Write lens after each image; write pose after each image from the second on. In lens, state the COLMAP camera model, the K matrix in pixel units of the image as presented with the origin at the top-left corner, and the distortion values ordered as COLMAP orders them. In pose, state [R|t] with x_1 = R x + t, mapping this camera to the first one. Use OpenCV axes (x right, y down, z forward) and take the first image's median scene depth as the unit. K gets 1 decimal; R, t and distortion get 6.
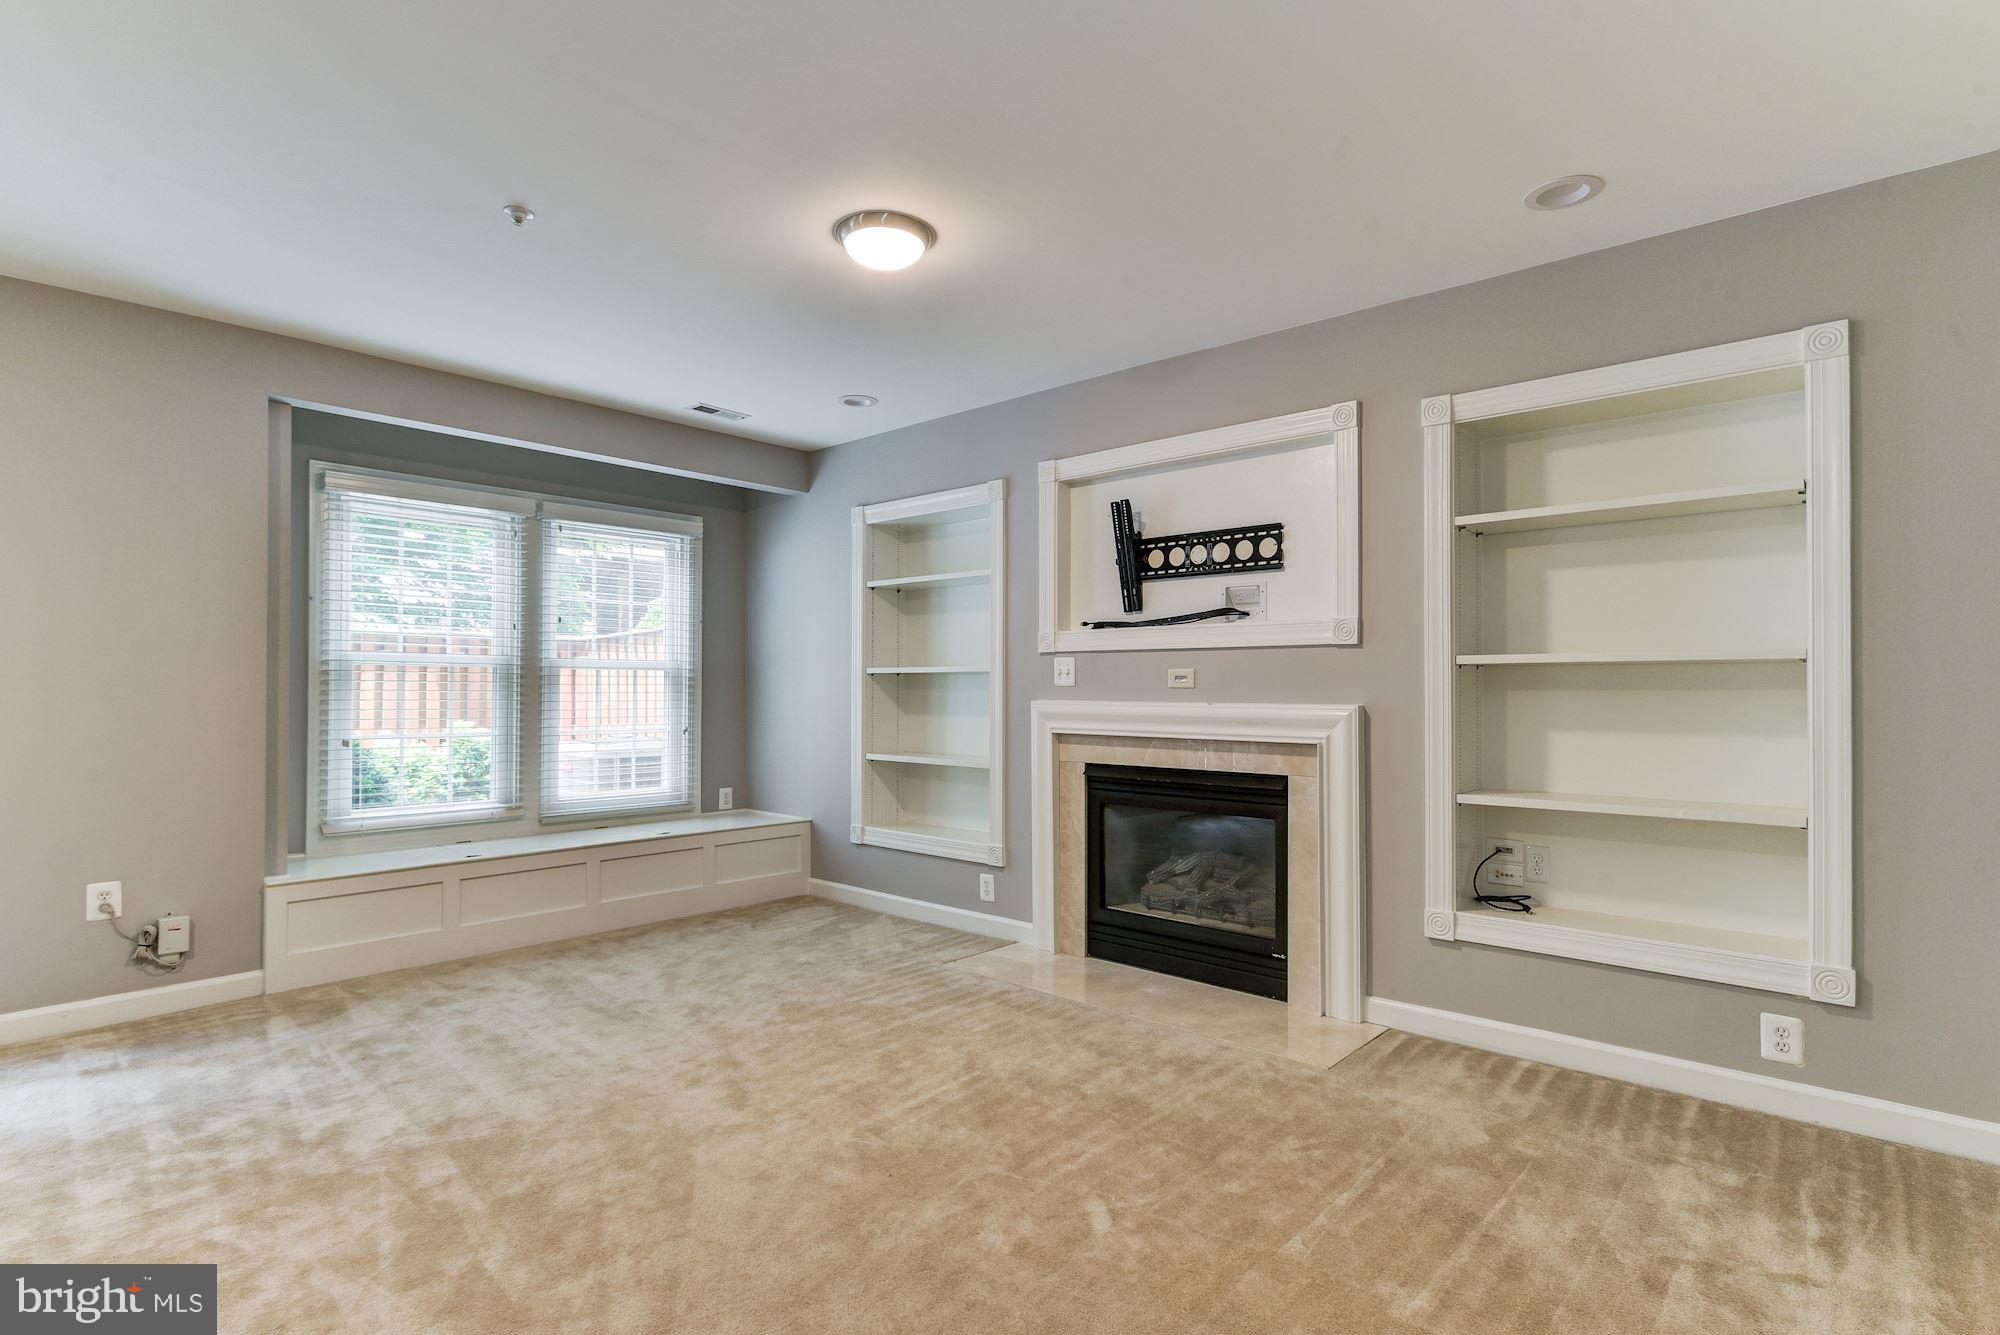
lens RADIAL K [[979.2, 0, 1008.3], [0, 979.2, 679.2], [0, 0, 1]] dist [0.000218, -0.000525]
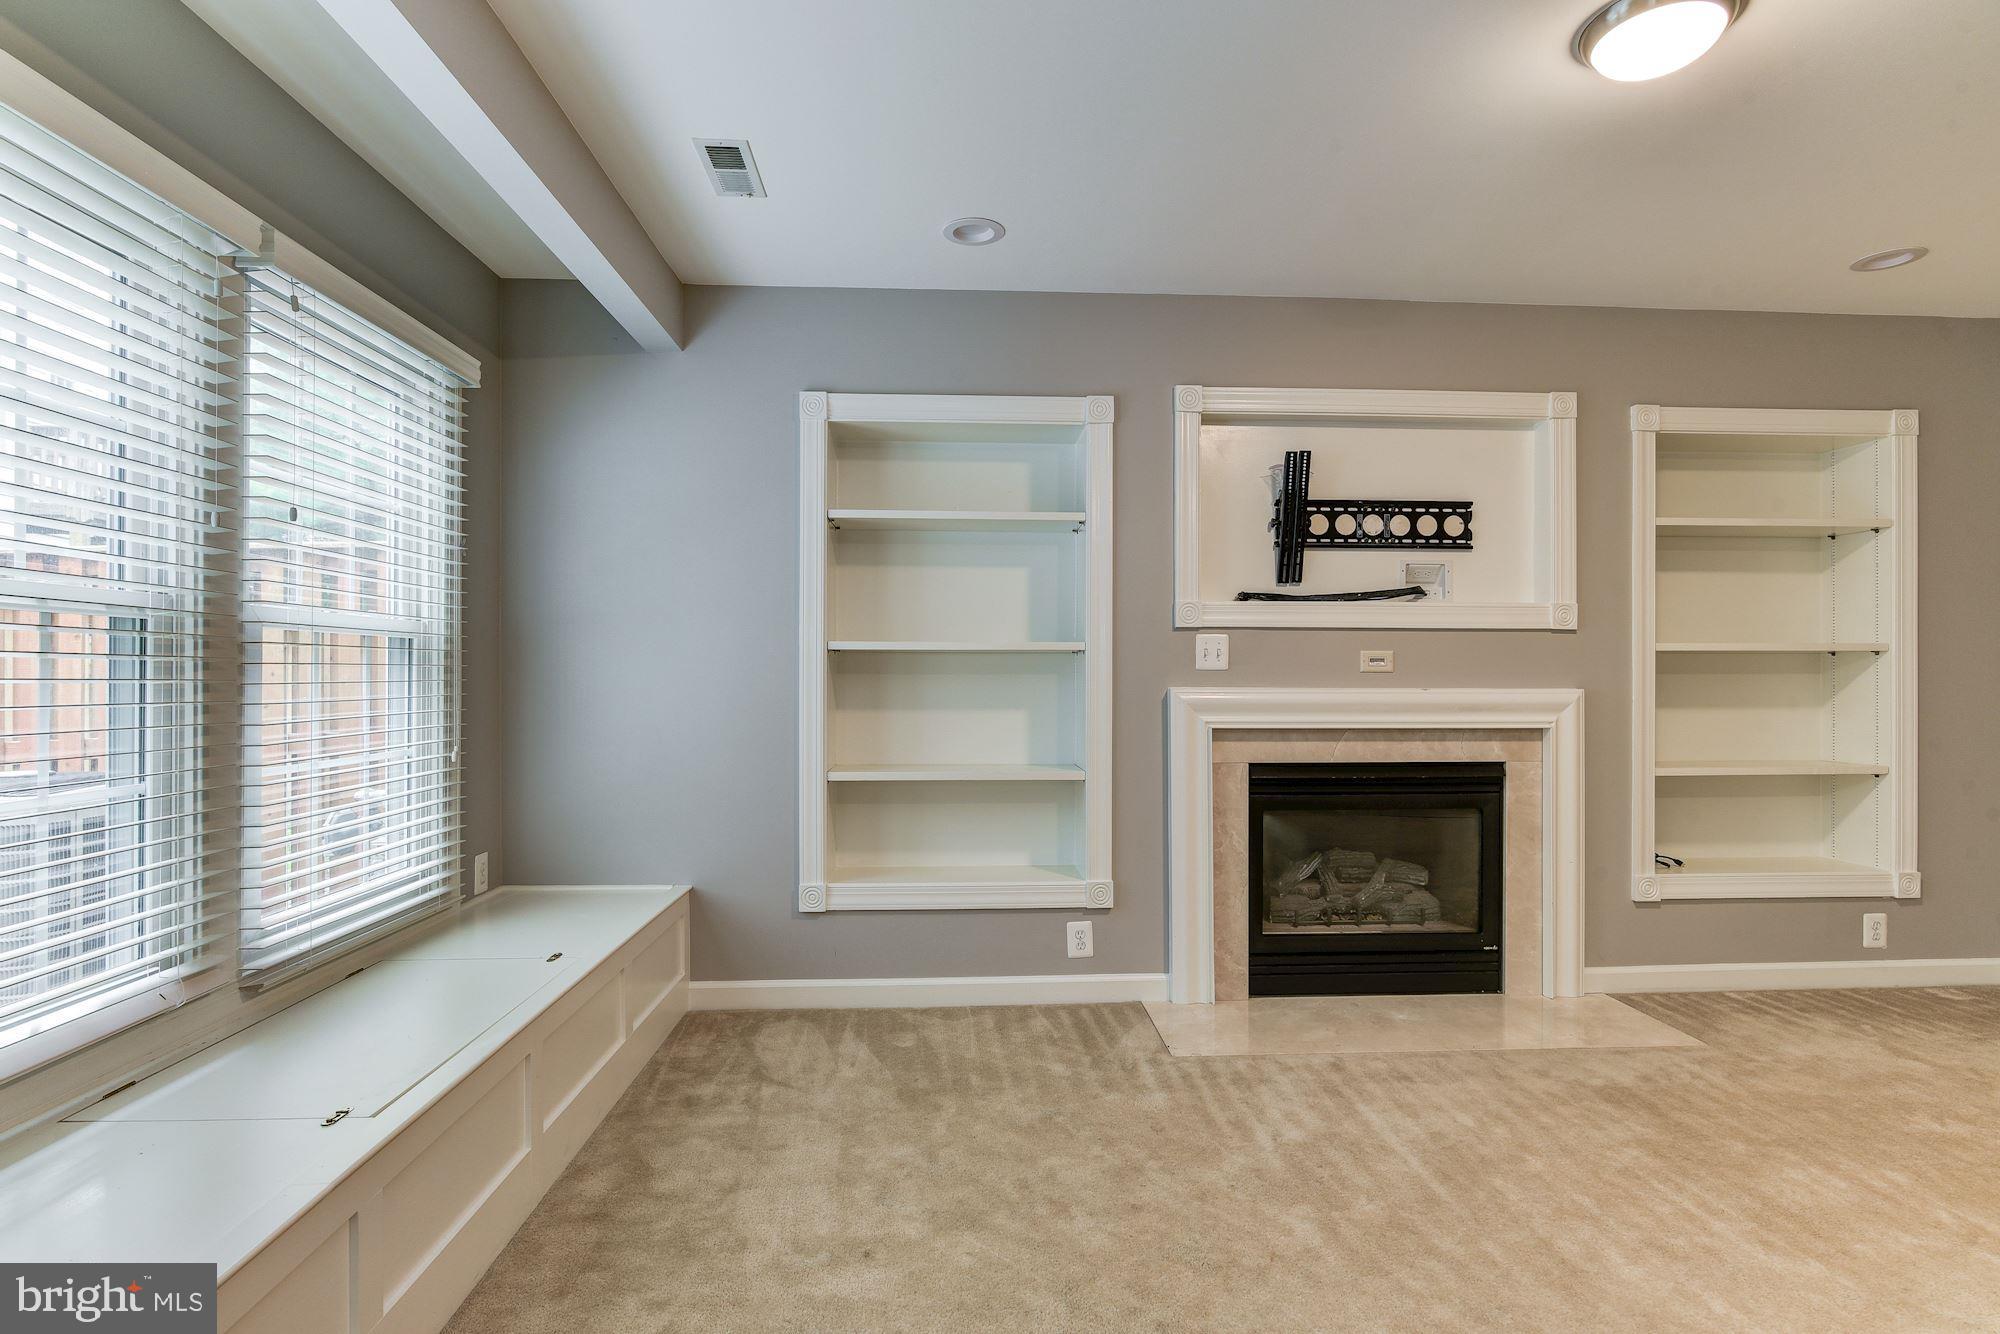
lens RADIAL K [[977.6, 0, 997.8], [0, 977.6, 671.9], [0, 0, 1]] dist [-0.004438, -0.000745]
pose [[0.710610, -0.000499, 0.703586, -0.670367], [-0.007530, 0.999937, 0.008315, 0.003623], [-0.703546, -0.011207, 0.710562, 0.586045]]
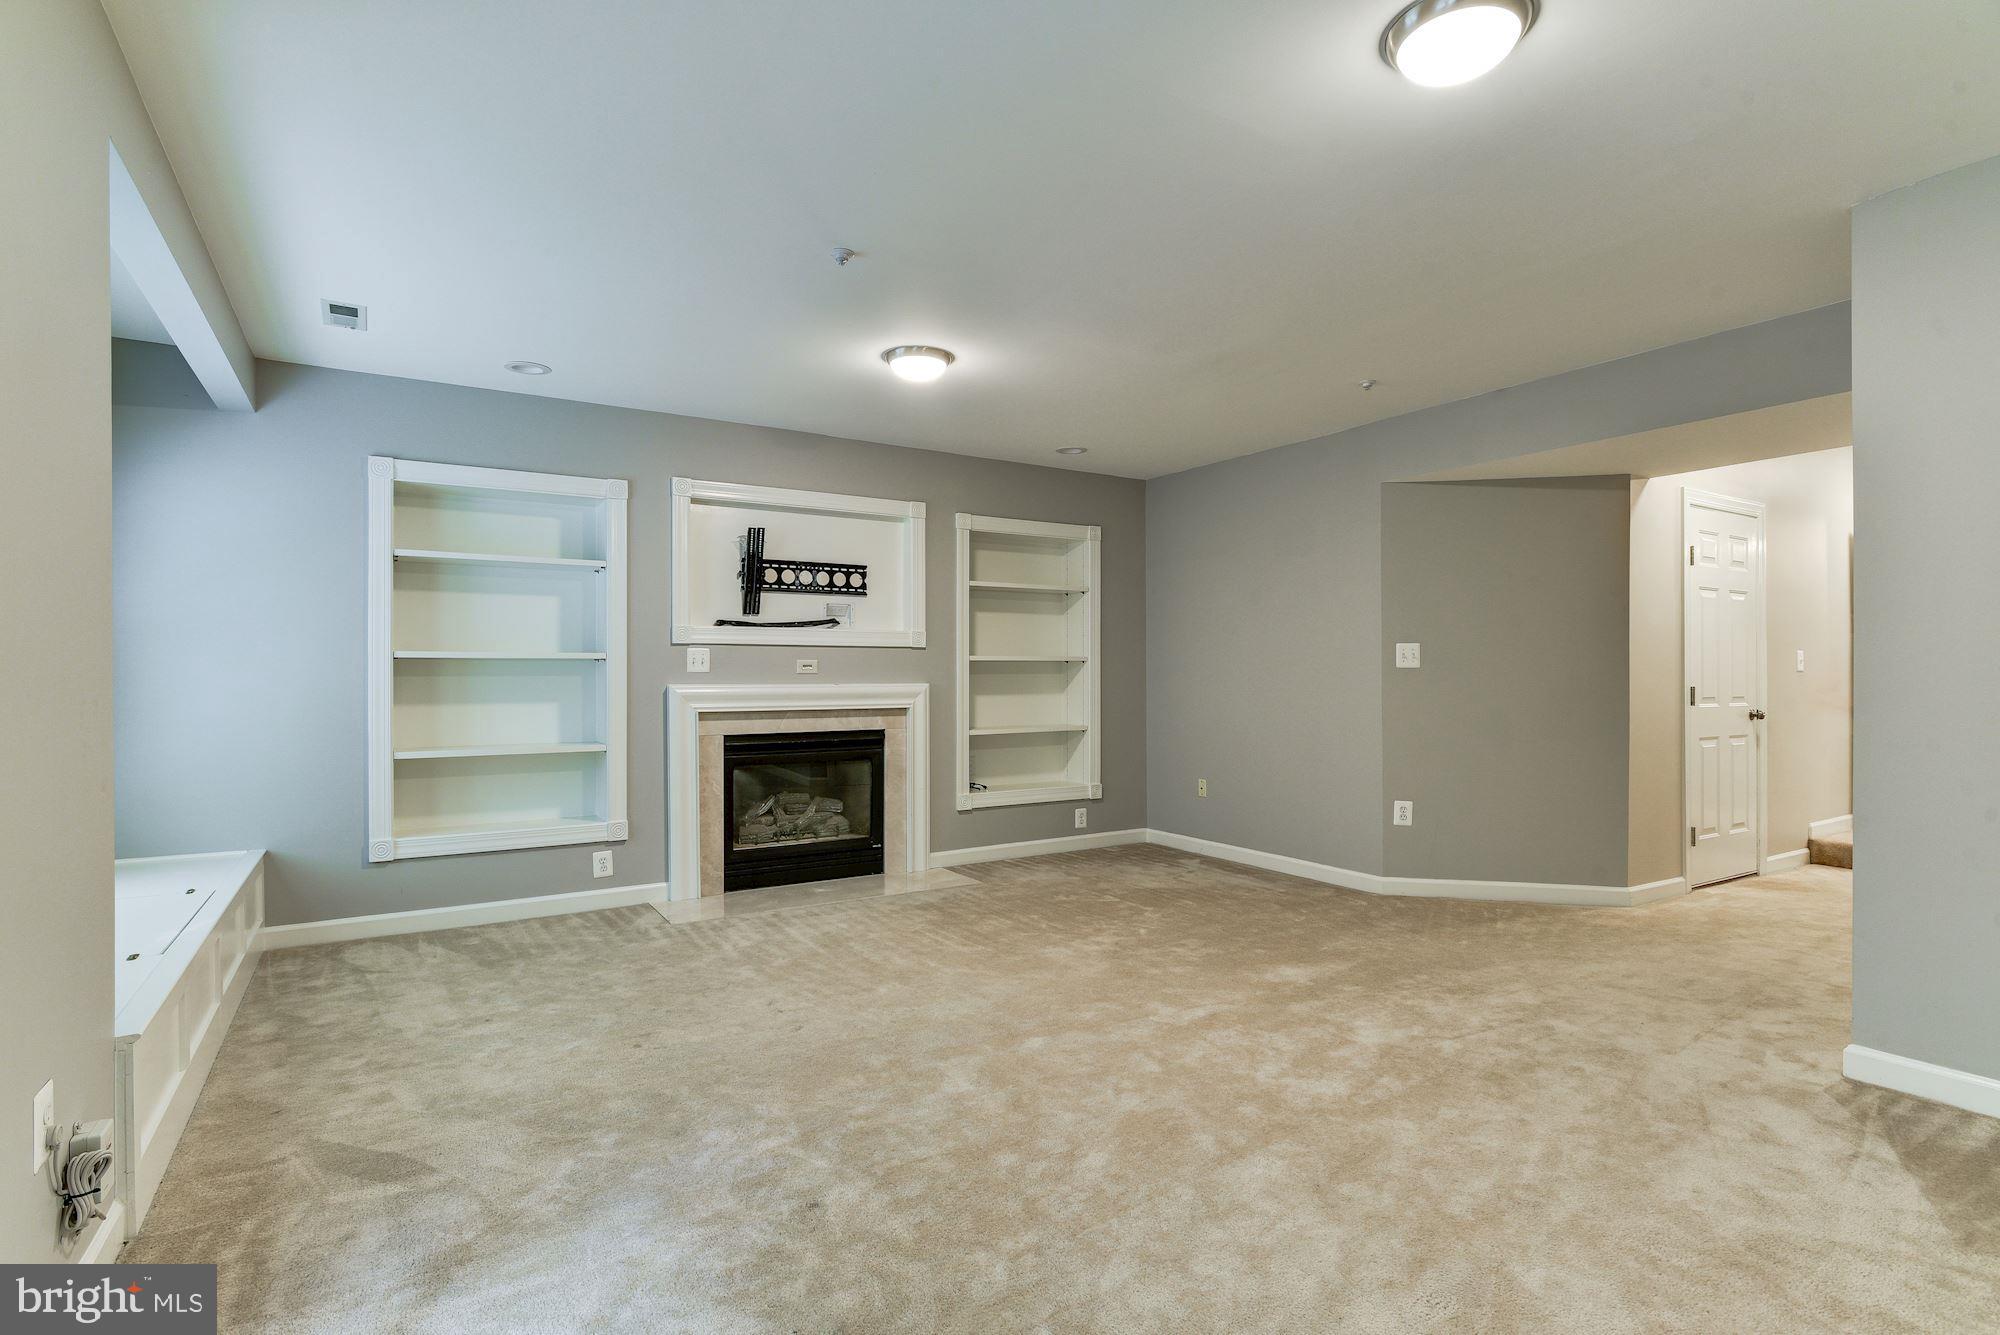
lens RADIAL K [[977.6, 0, 997.8], [0, 977.6, 672.4], [0, 0, 1]] dist [-0.004438, -0.000745]
pose [[0.280303, -0.003032, 0.959907, -1.032342], [-0.009507, 0.999937, 0.005934, -0.003618], [-0.959865, -0.010789, 0.280256, 0.340887]]
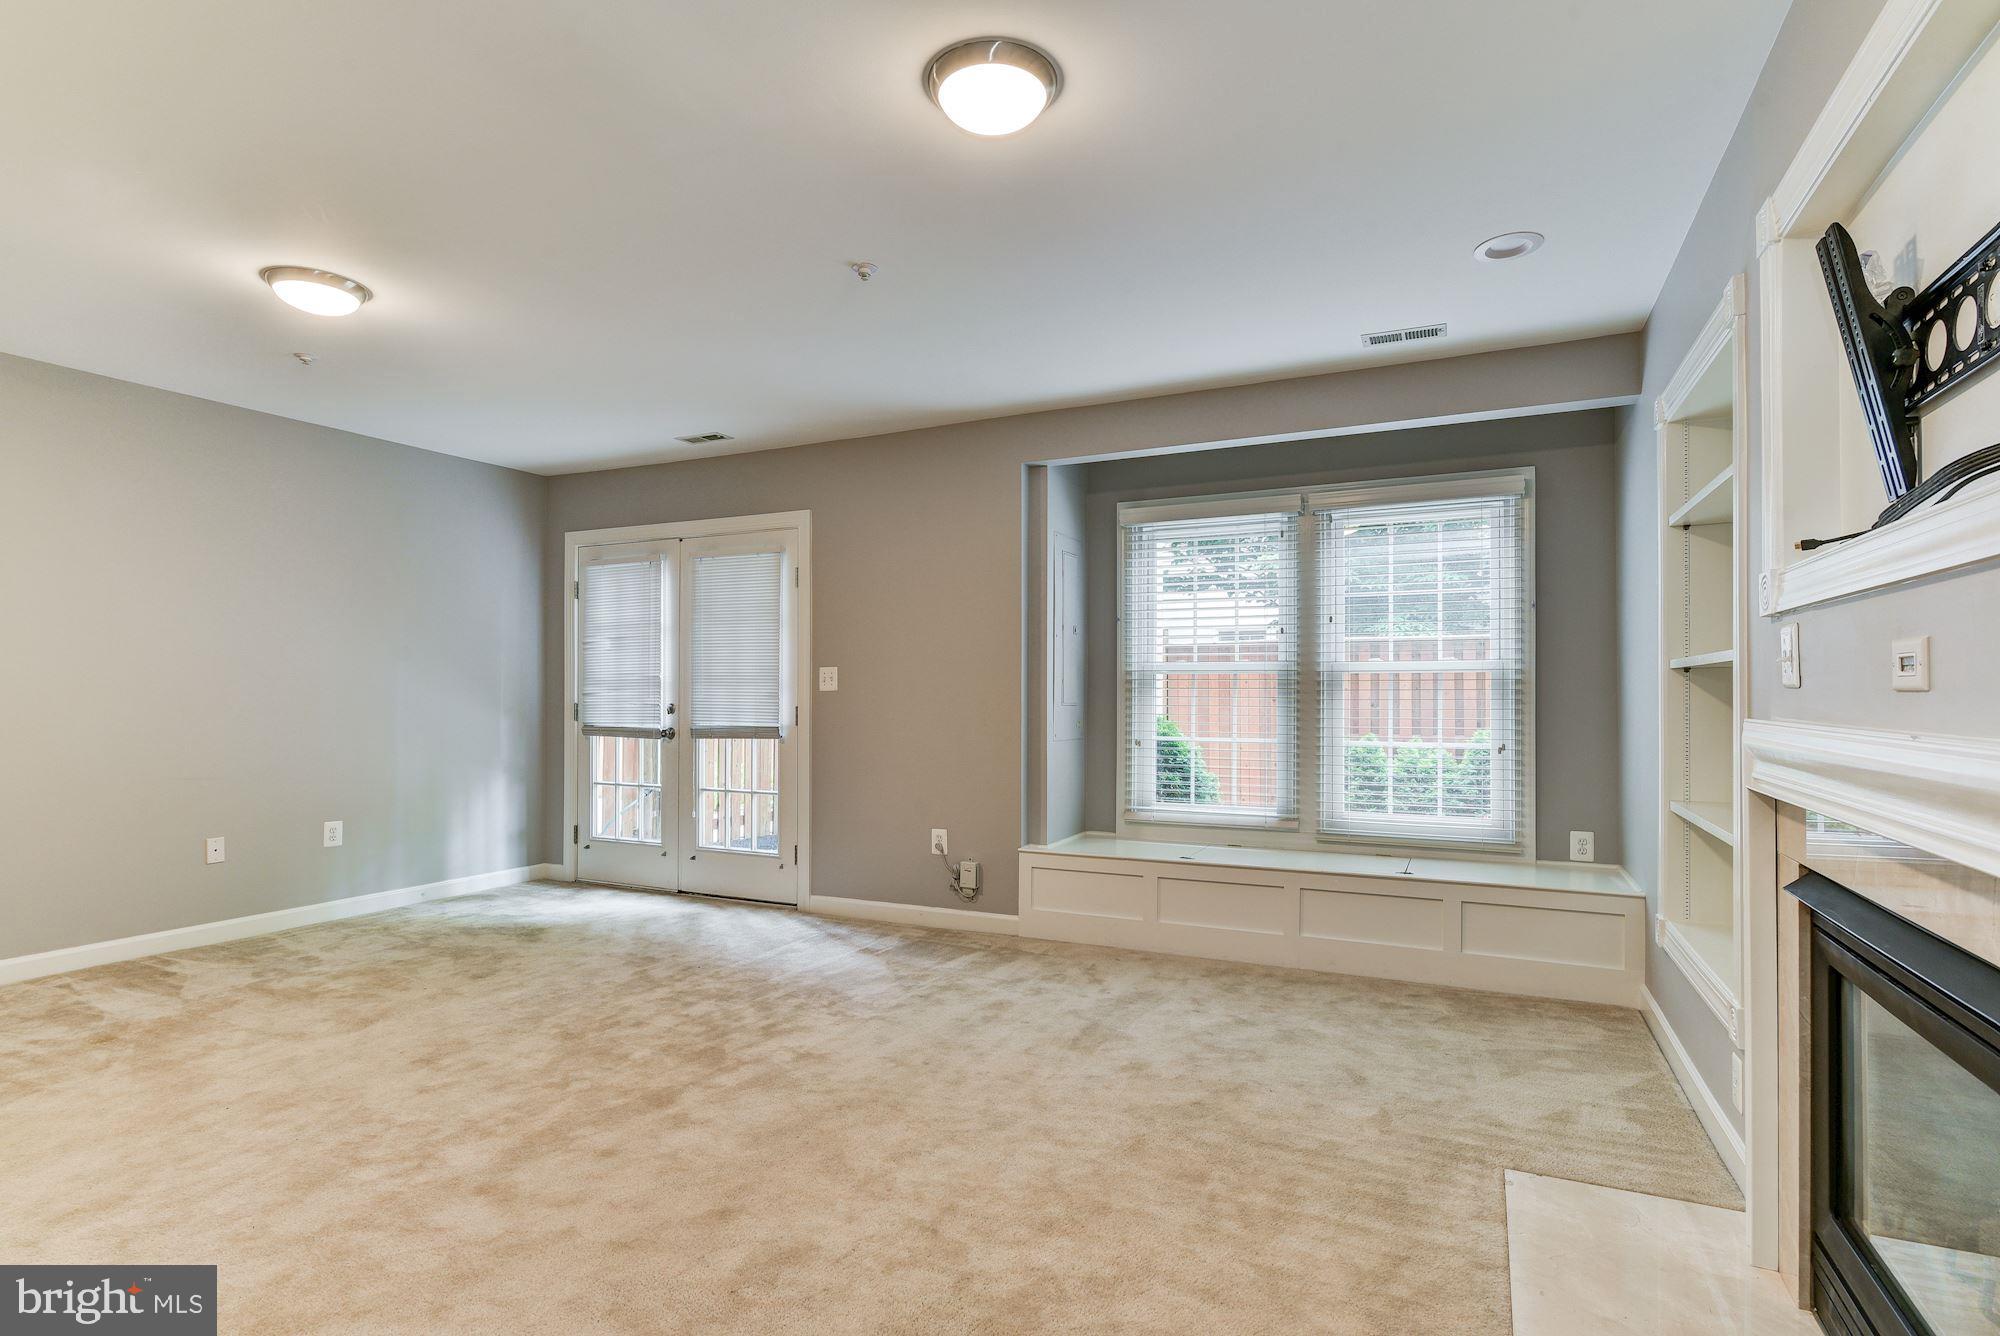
lens RADIAL K [[979.7, 0, 1000.3], [0, 979.7, 673.4], [0, 0, 1]] dist [-0.017701, -0.001970]
pose [[0.283391, -0.025041, -0.958677, 0.405453], [0.009951, 0.999682, -0.023171, 0.009532], [0.958953, -0.002973, 0.283550, 0.549834]]
